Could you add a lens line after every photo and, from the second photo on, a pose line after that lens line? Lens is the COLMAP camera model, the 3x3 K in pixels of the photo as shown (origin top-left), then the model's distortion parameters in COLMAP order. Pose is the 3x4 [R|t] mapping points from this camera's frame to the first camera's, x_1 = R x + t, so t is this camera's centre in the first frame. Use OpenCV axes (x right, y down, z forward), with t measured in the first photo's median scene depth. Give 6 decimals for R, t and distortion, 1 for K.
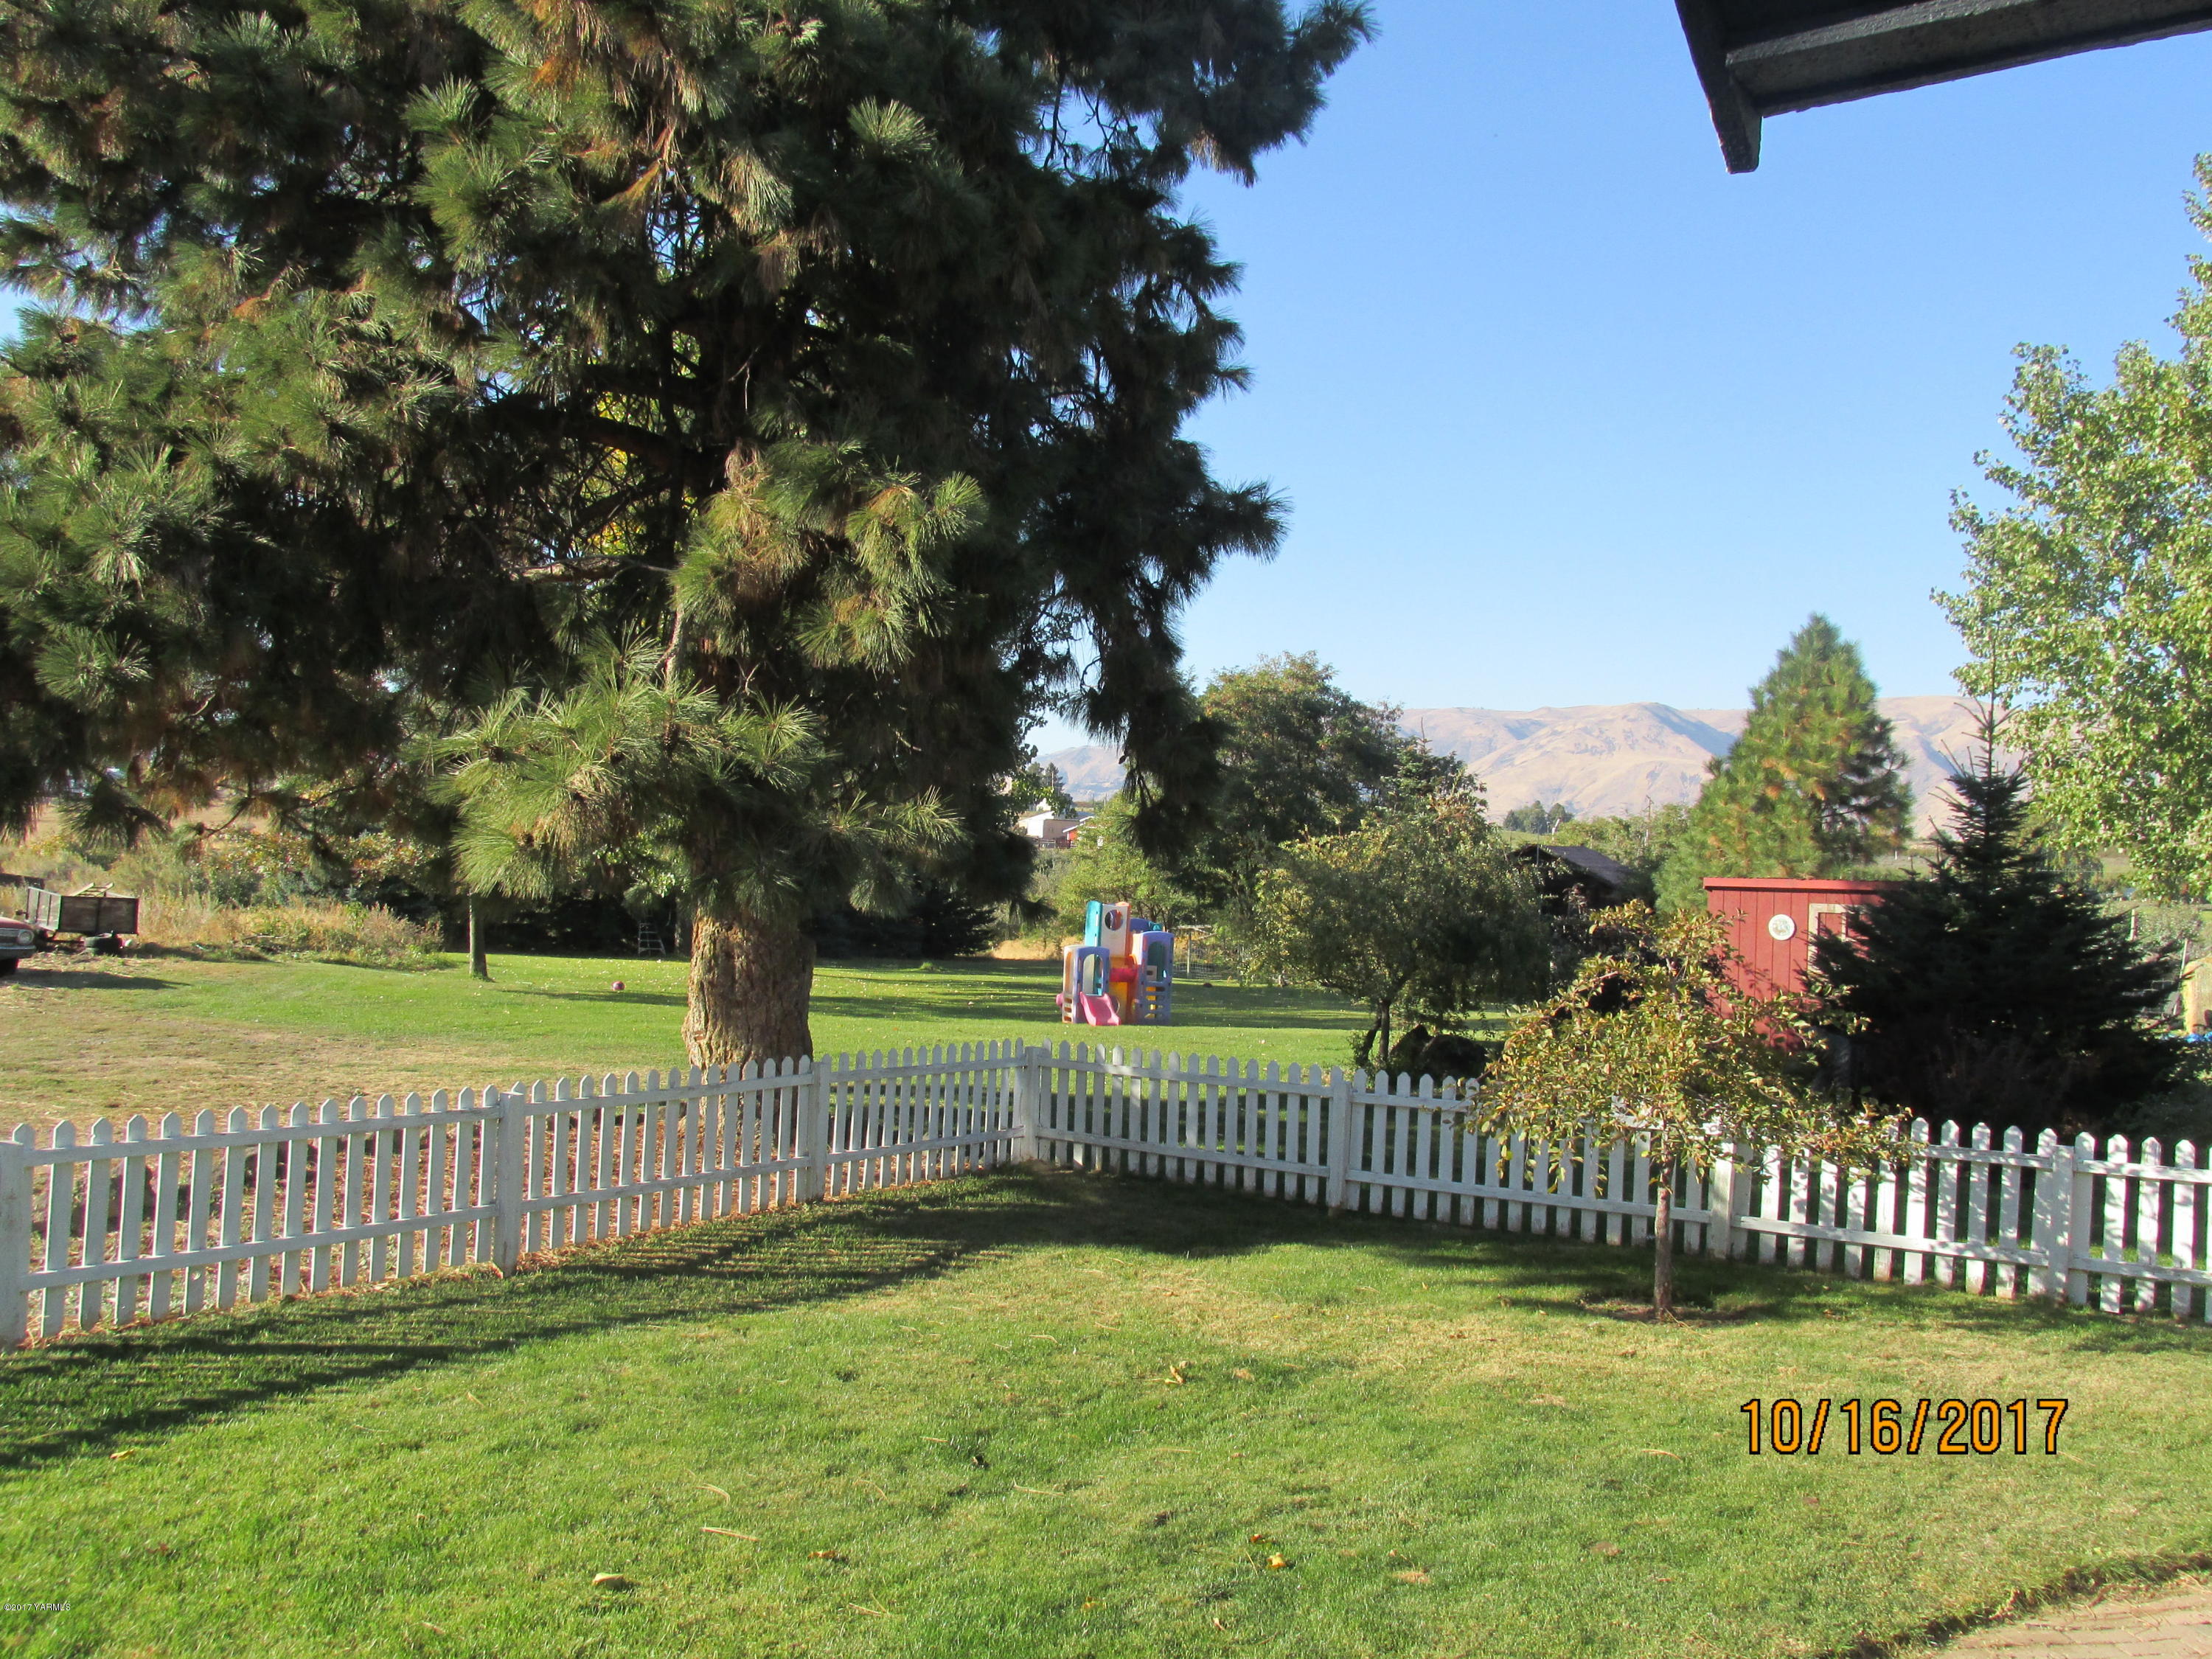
lens RADIAL K [[1838.7, 0, 1112.9], [0, 1838.7, 835.4], [0, 0, 1]] dist [-0.039100, 0.017493]
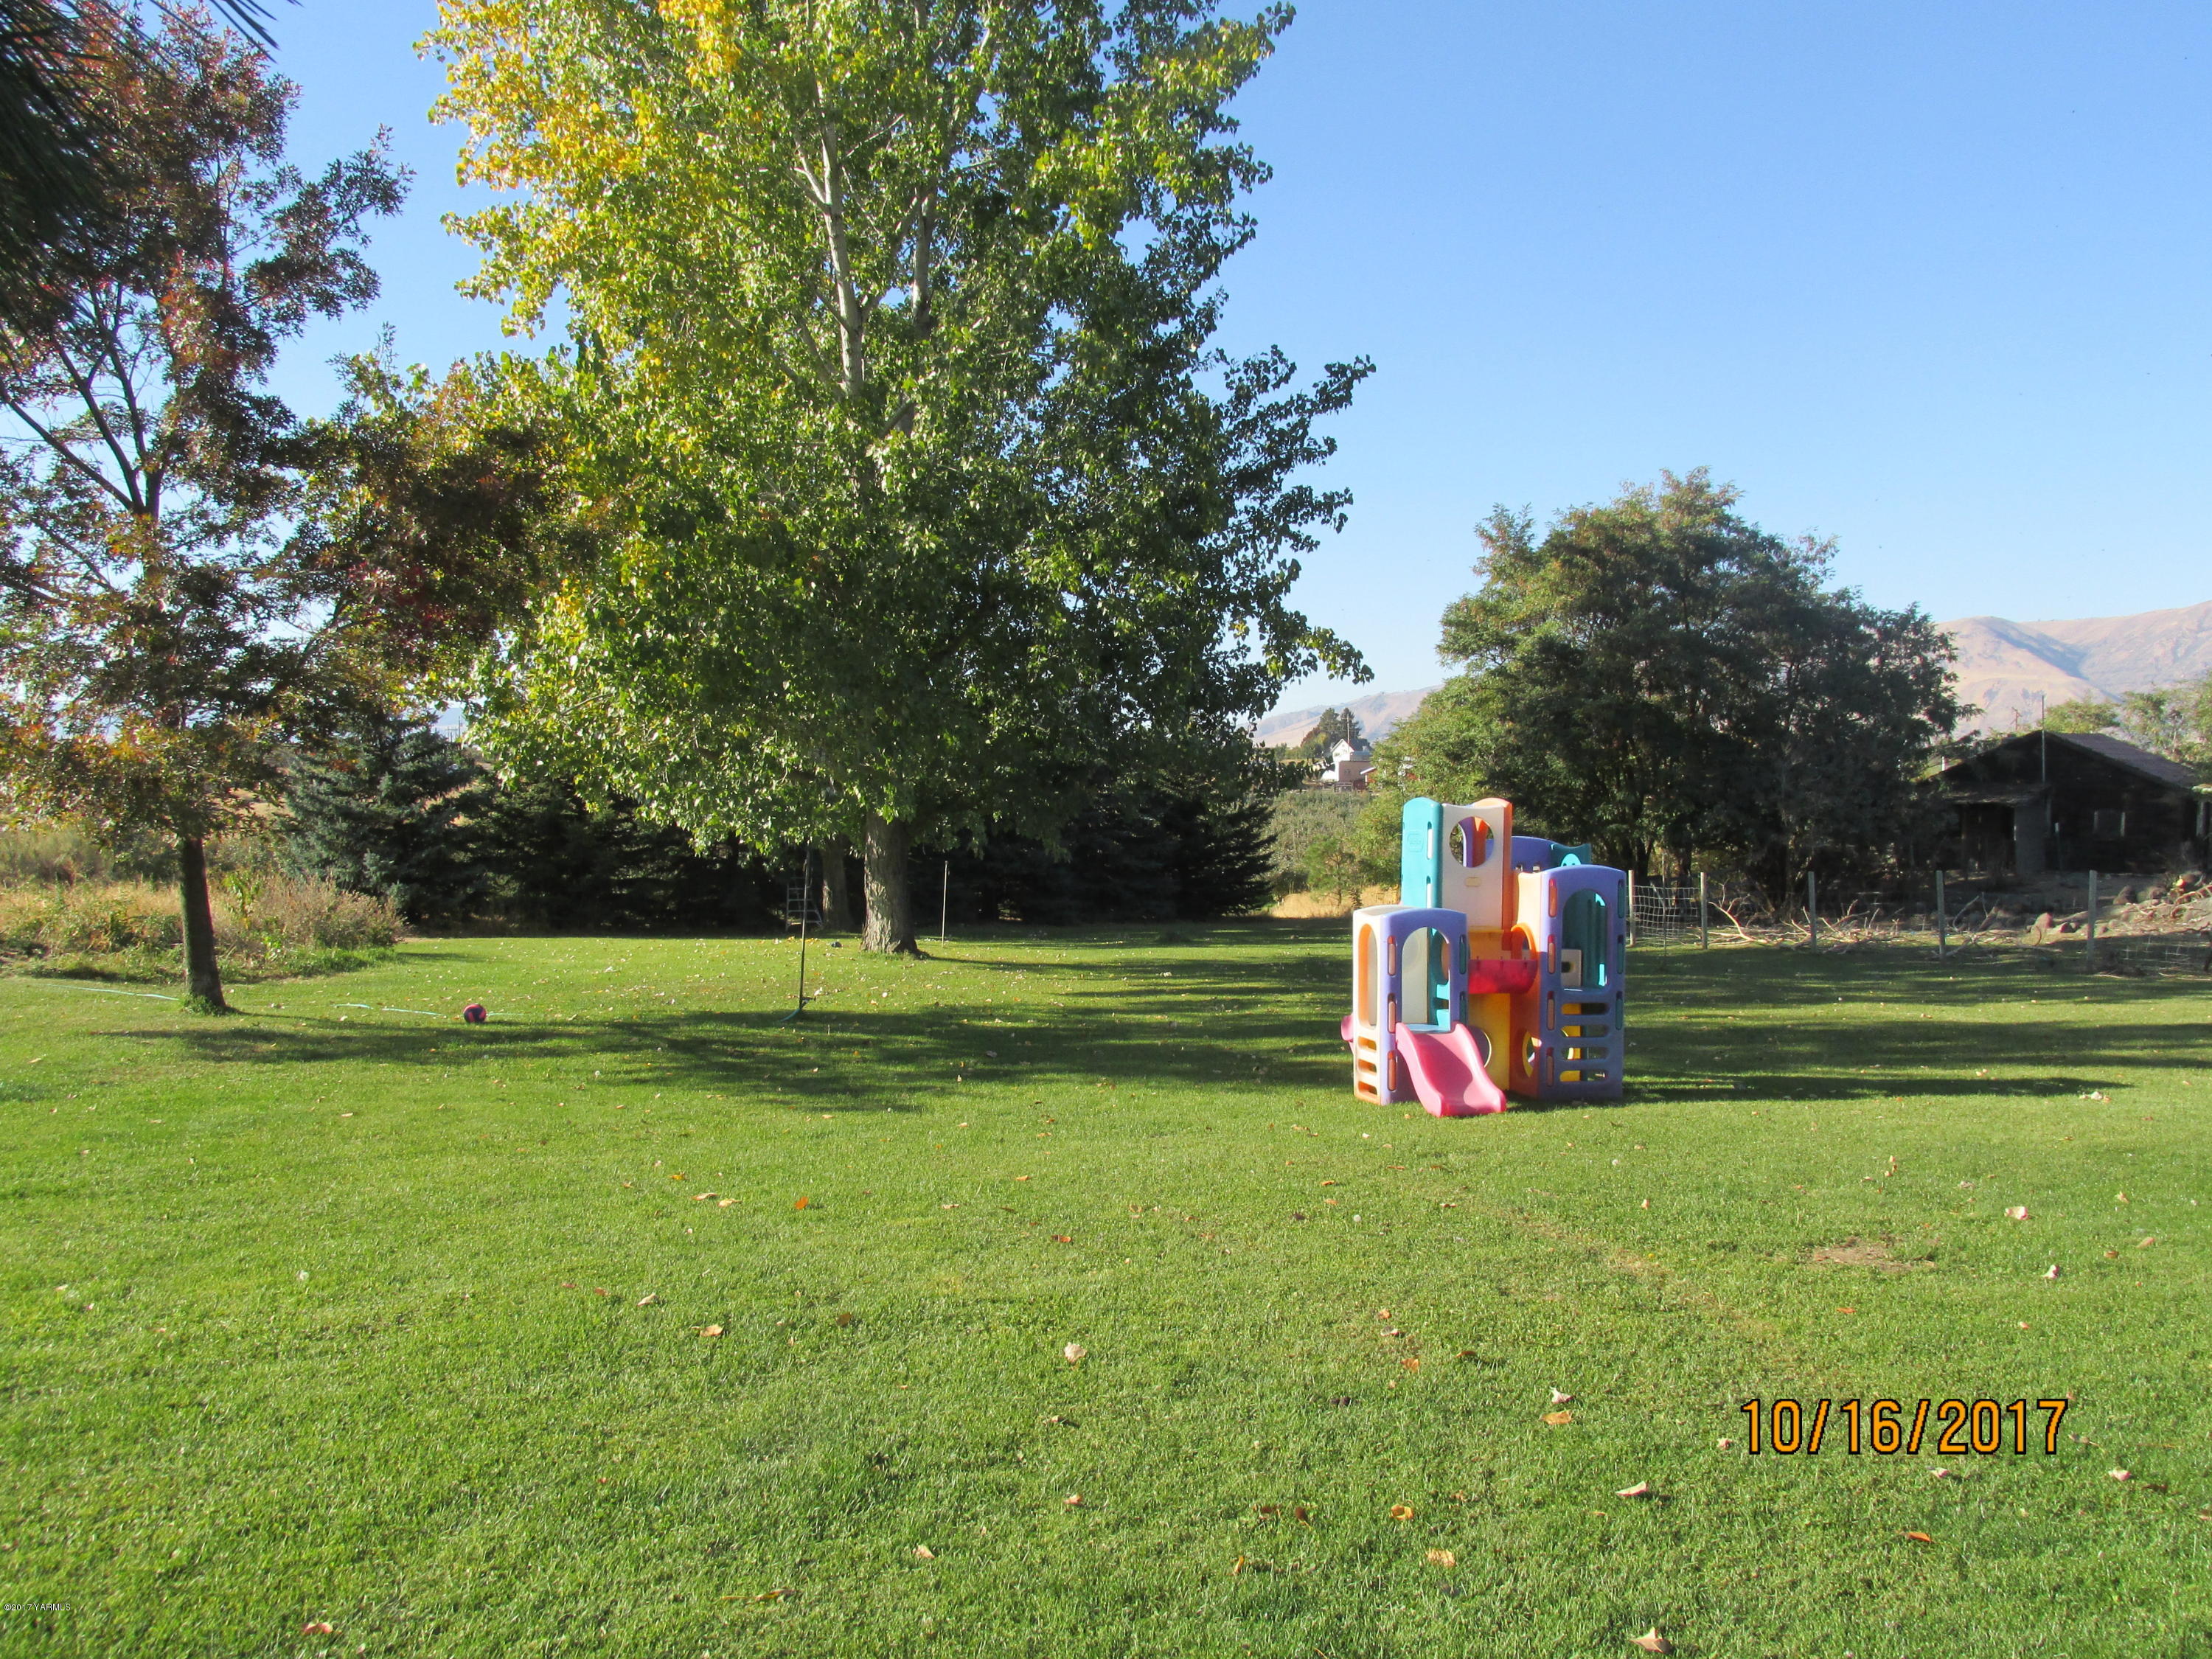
lens RADIAL K [[1838.7, 0, 1102.0], [0, 1838.7, 840.3], [0, 0, 1]] dist [-0.039100, 0.017493]
pose [[0.985081, -0.037759, -0.167901, -0.010210], [0.042543, 0.998782, 0.024984, 0.027190], [0.166753, -0.031755, 0.985487, 0.496331]]
